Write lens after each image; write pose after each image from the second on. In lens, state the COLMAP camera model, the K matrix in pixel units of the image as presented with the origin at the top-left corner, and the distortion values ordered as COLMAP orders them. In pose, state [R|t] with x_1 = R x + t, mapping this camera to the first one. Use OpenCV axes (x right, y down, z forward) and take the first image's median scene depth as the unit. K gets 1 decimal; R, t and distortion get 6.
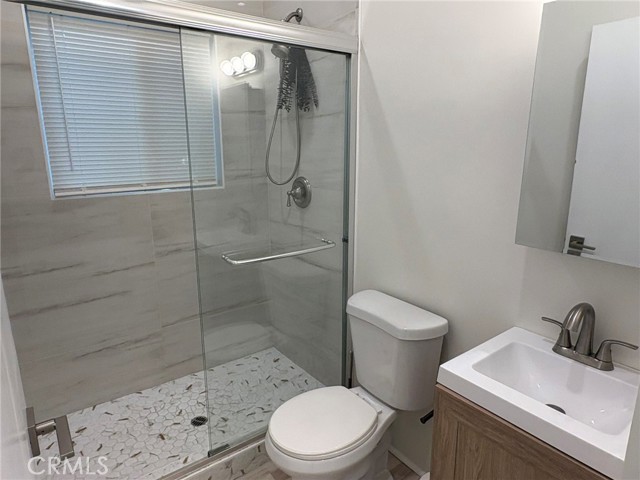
lens RADIAL K [[412.0, 0, 317.6], [0, 412.0, 241.8], [0, 0, 1]] dist [-0.003023, 0.005030]
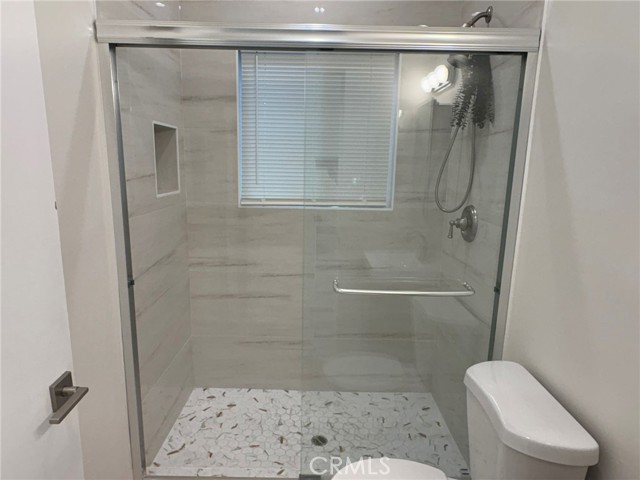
lens RADIAL K [[412.0, 0, 318.2], [0, 412.0, 243.0], [0, 0, 1]] dist [-0.003023, 0.005030]
pose [[0.802374, 0.136021, -0.581115, 0.234357], [-0.159381, 0.987156, 0.010998, -0.046046], [0.575147, 0.083795, 0.813747, 0.158917]]
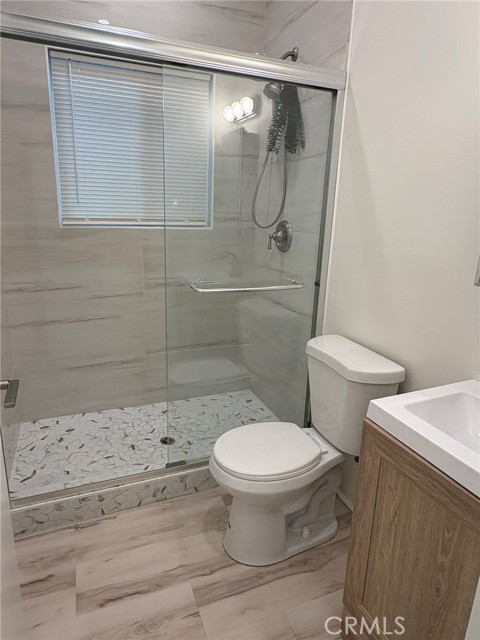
lens RADIAL K [[412.0, 0, 240.6], [0, 412.0, 322.2], [0, 0, 1]] dist [-0.003023, 0.005030]
pose [[0.970706, 0.099814, -0.218558, 0.113175], [-0.091656, 0.994672, 0.047179, 0.057289], [0.222103, -0.025764, 0.974683, -0.012609]]
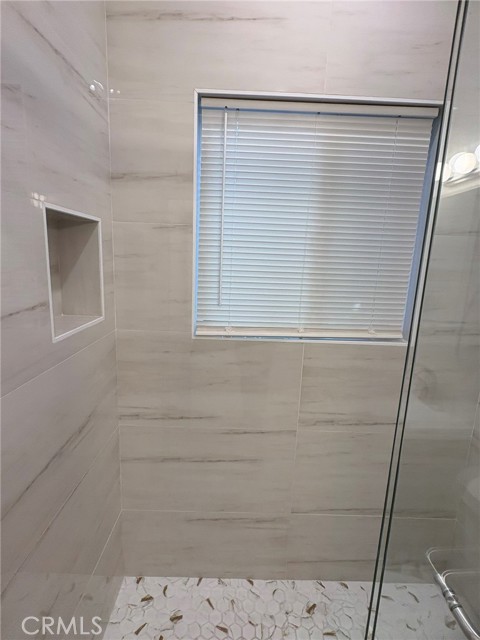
lens RADIAL K [[318.2, 0, 240.8], [0, 318.2, 317.9], [0, 0, 1]] dist [-0.000836, 0.002621]
pose [[0.816738, 0.144080, -0.558730, -0.204373], [-0.173206, 0.984885, 0.000783, -0.150392], [0.550398, 0.096136, 0.829349, 0.493136]]
